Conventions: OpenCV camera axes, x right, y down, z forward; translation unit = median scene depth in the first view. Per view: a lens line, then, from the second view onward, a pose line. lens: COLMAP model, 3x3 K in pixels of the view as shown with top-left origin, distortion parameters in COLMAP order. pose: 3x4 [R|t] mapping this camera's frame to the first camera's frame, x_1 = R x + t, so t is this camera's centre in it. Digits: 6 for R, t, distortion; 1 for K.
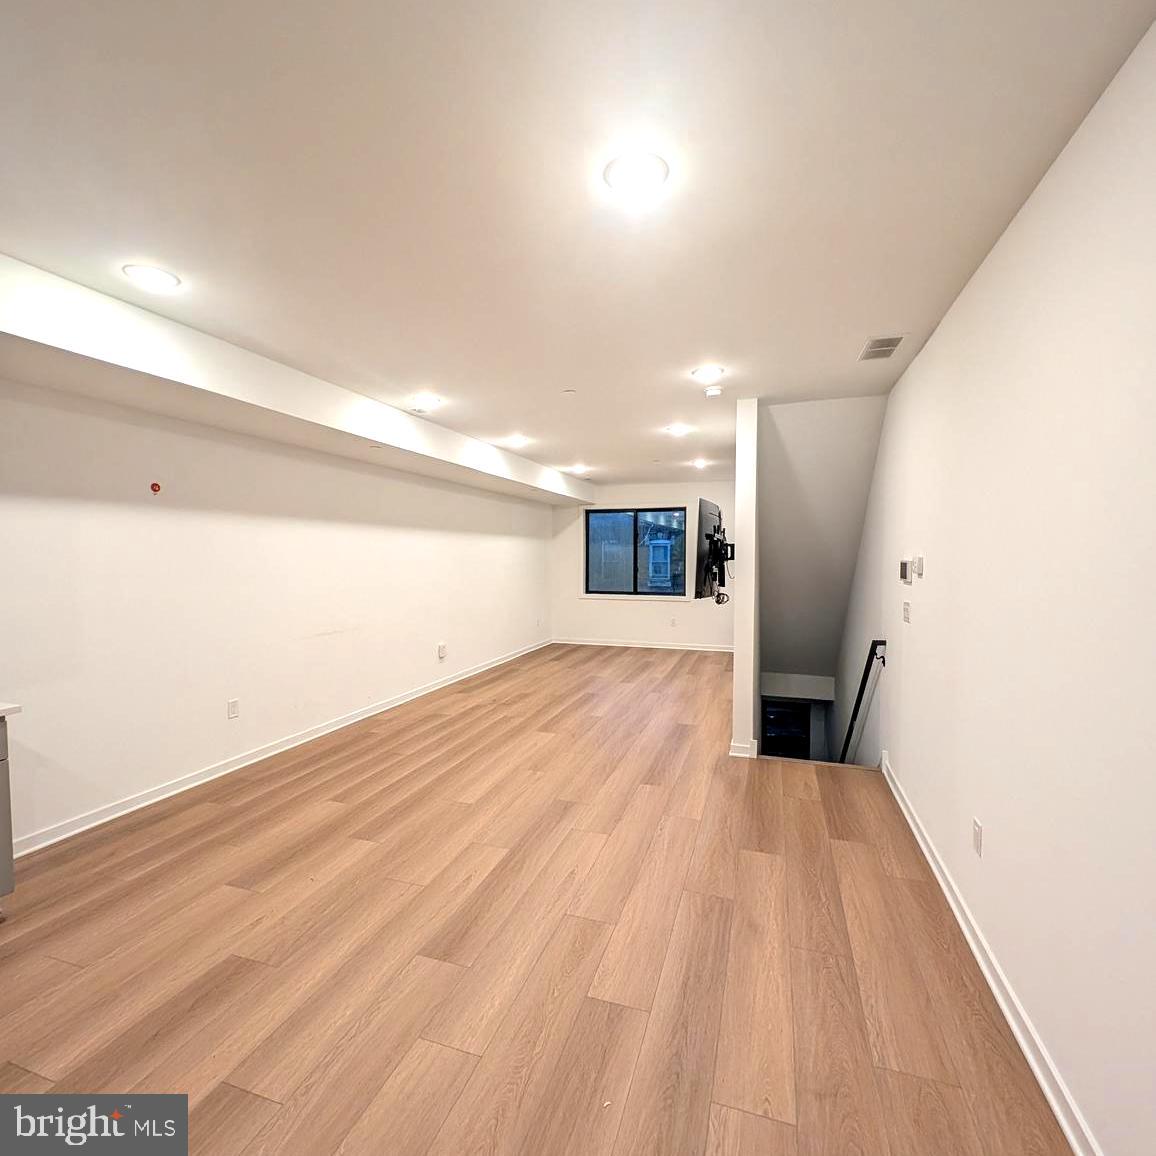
lens RADIAL K [[697.9, 0, 578.3], [0, 697.9, 577.5], [0, 0, 1]] dist [-0.001108, -0.000056]
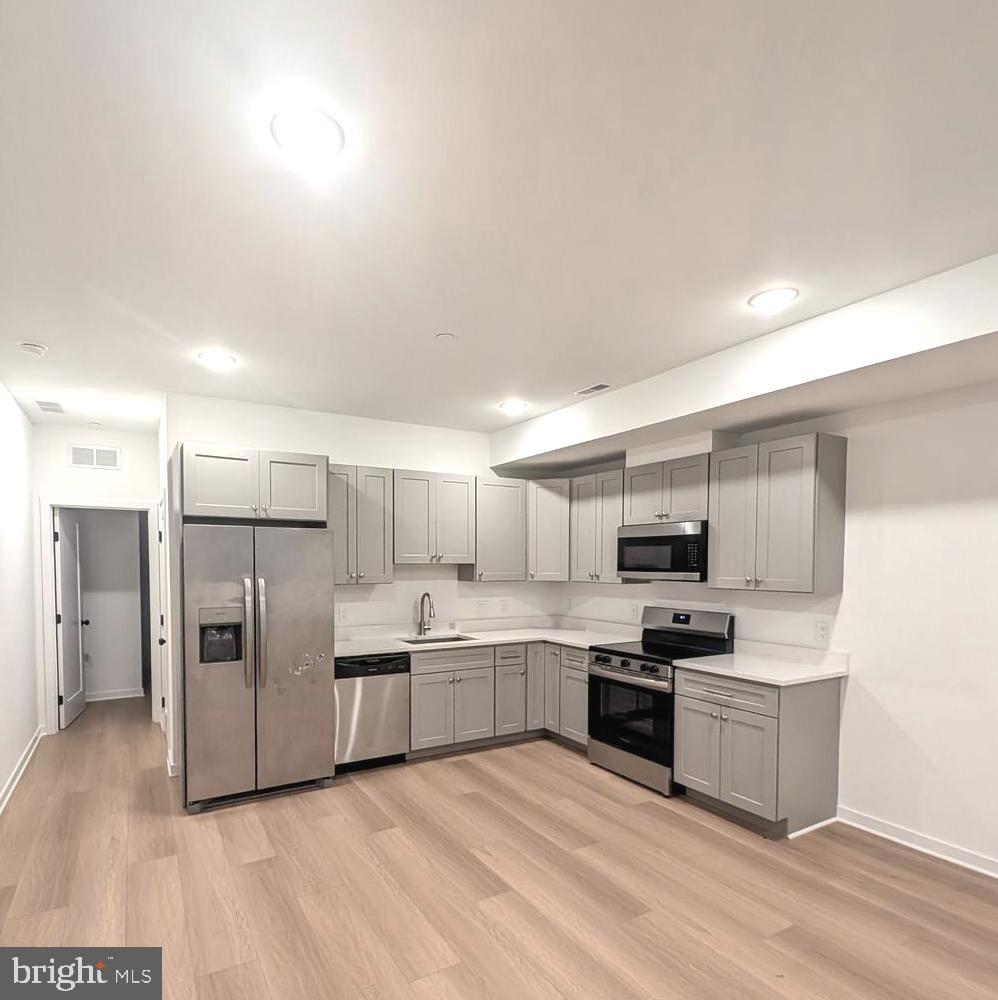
lens RADIAL K [[603.7, 0, 499.2], [0, 603.7, 500.5], [0, 0, 1]] dist [-0.001108, -0.000056]
pose [[-0.682550, -0.074603, -0.727021, 0.441551], [-0.023456, 0.996500, -0.080234, -0.065286], [0.730463, -0.037711, -0.681911, 1.389072]]
